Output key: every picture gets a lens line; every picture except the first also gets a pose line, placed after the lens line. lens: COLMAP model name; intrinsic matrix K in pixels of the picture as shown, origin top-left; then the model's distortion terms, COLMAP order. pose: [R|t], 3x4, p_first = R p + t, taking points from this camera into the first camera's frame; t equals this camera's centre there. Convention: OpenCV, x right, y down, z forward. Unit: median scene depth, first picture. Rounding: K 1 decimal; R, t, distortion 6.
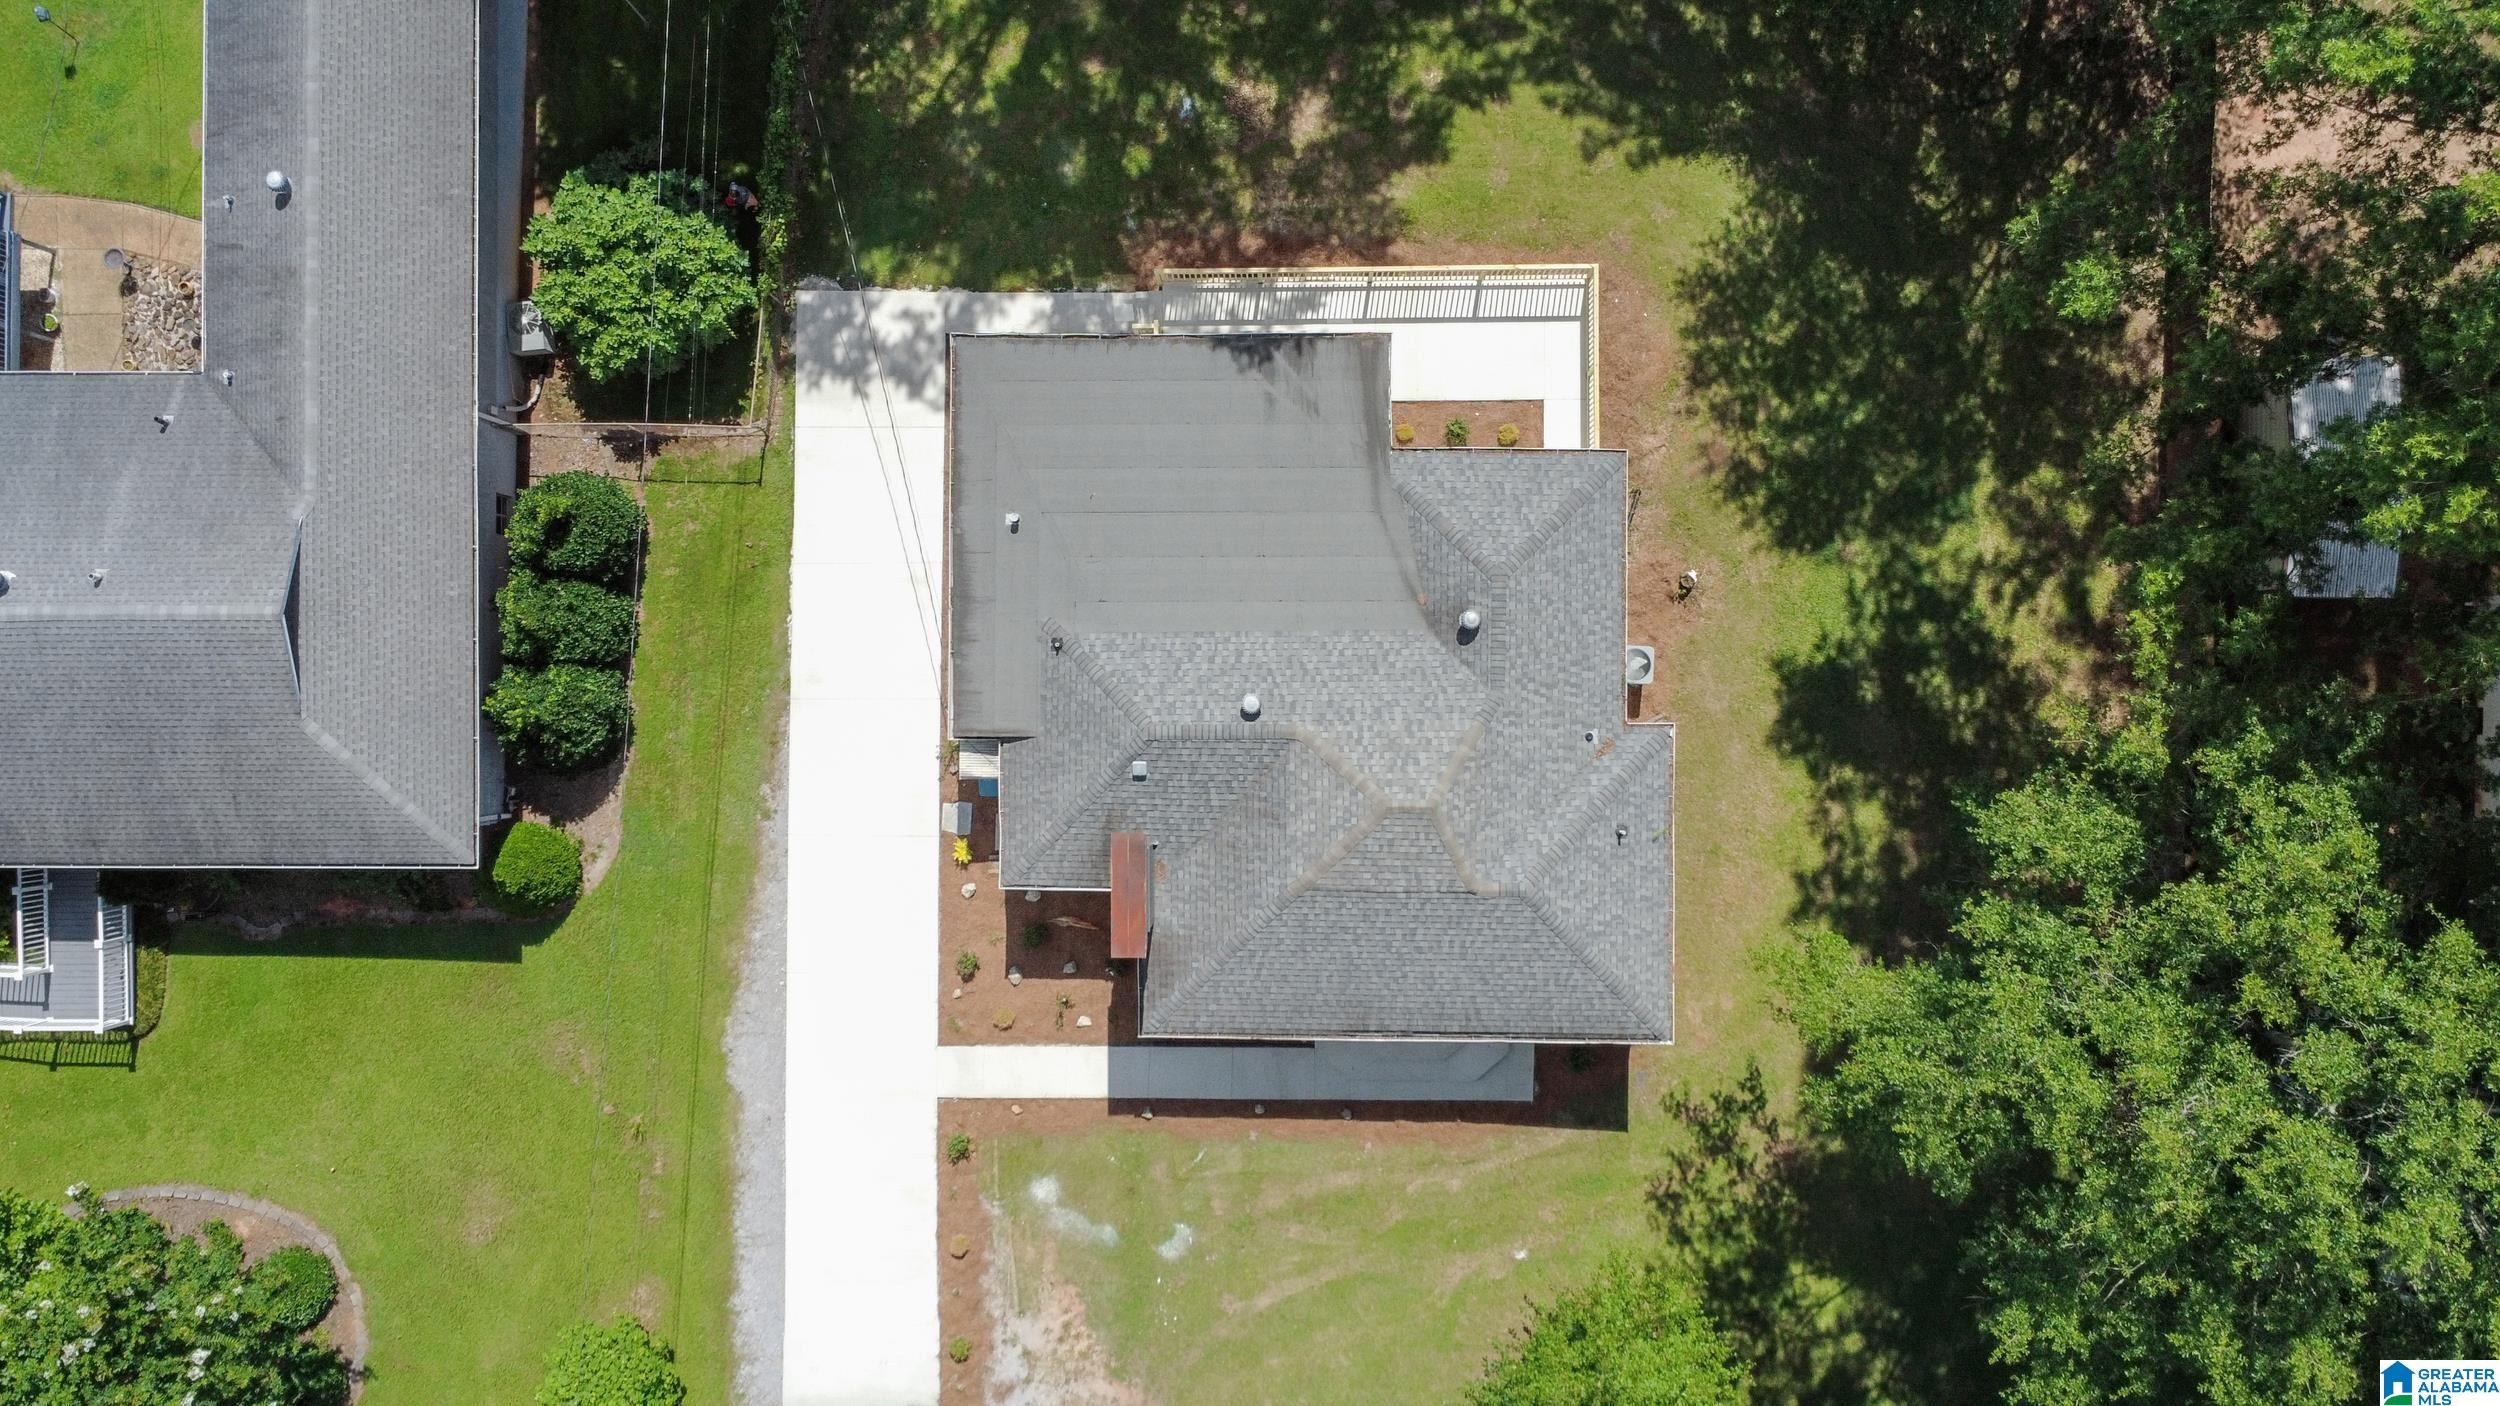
lens RADIAL K [[1870.3, 0, 1288.1], [0, 1870.3, 715.8], [0, 0, 1]] dist [-0.002987, -0.012922]
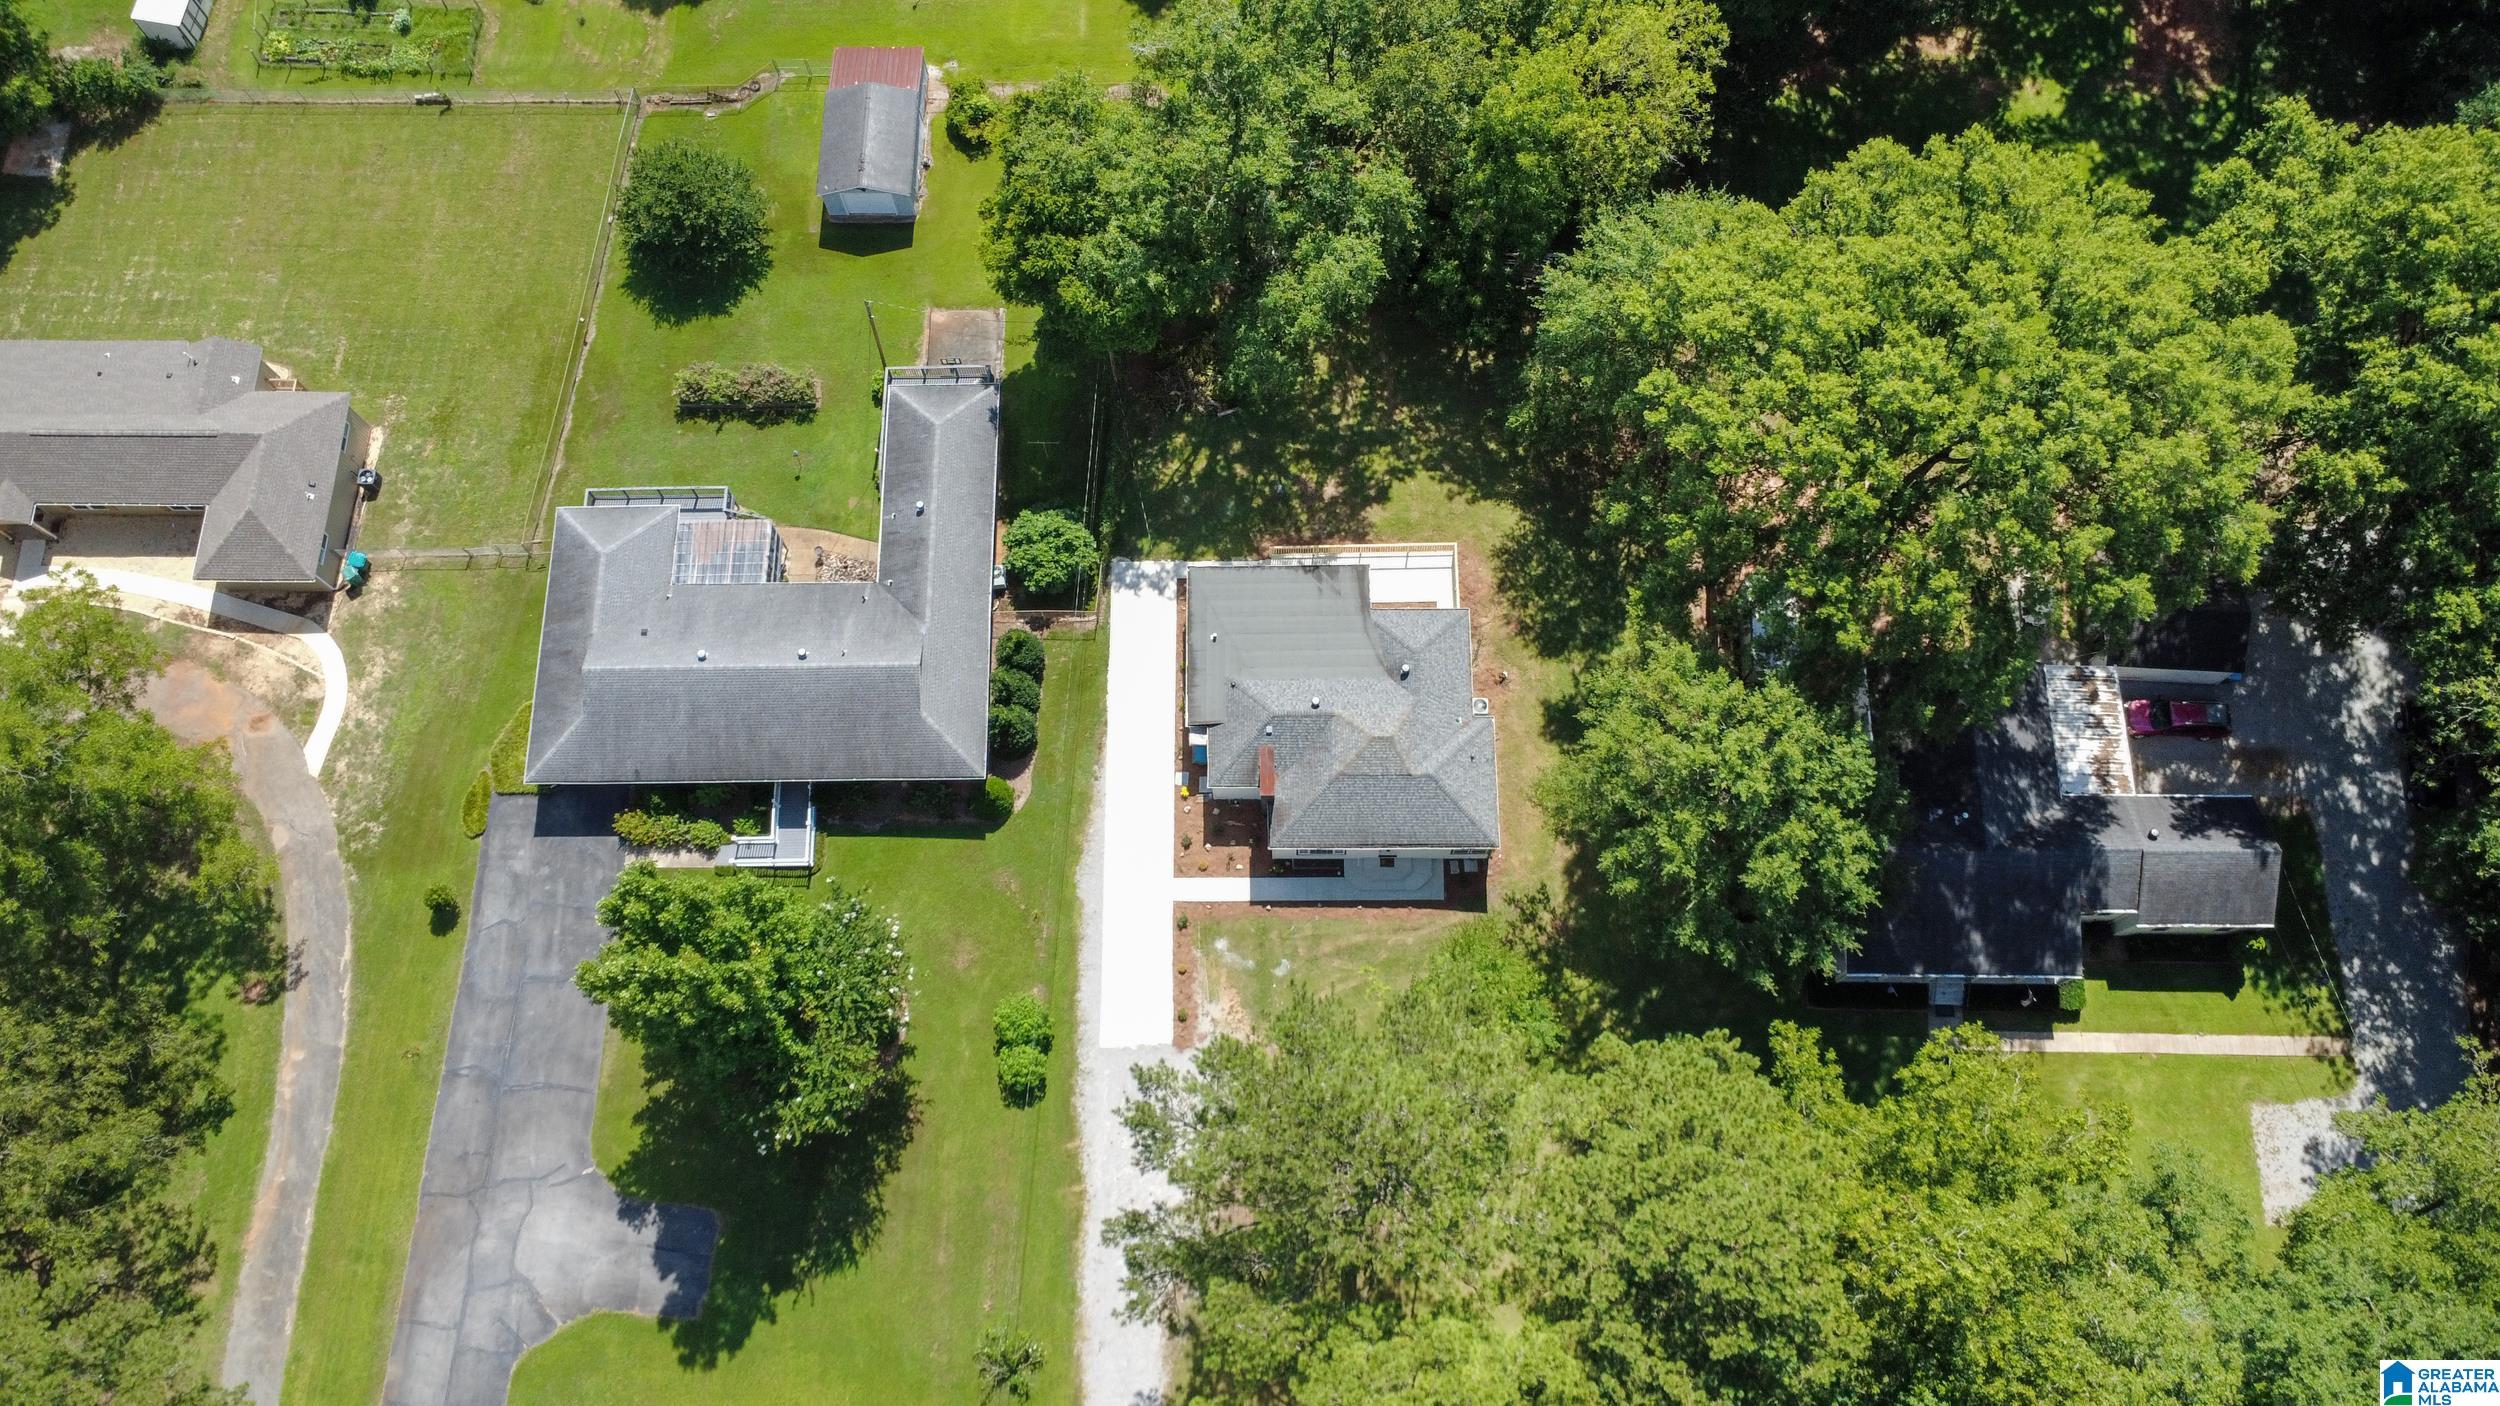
lens RADIAL K [[1870.3, 0, 1253.8], [0, 1870.3, 703.7], [0, 0, 1]] dist [-0.002987, -0.012922]
pose [[0.999913, -0.013166, -0.000837, -0.087542], [0.012364, 0.957343, -0.288688, 0.620882], [0.004602, 0.288652, 0.957423, -1.176686]]
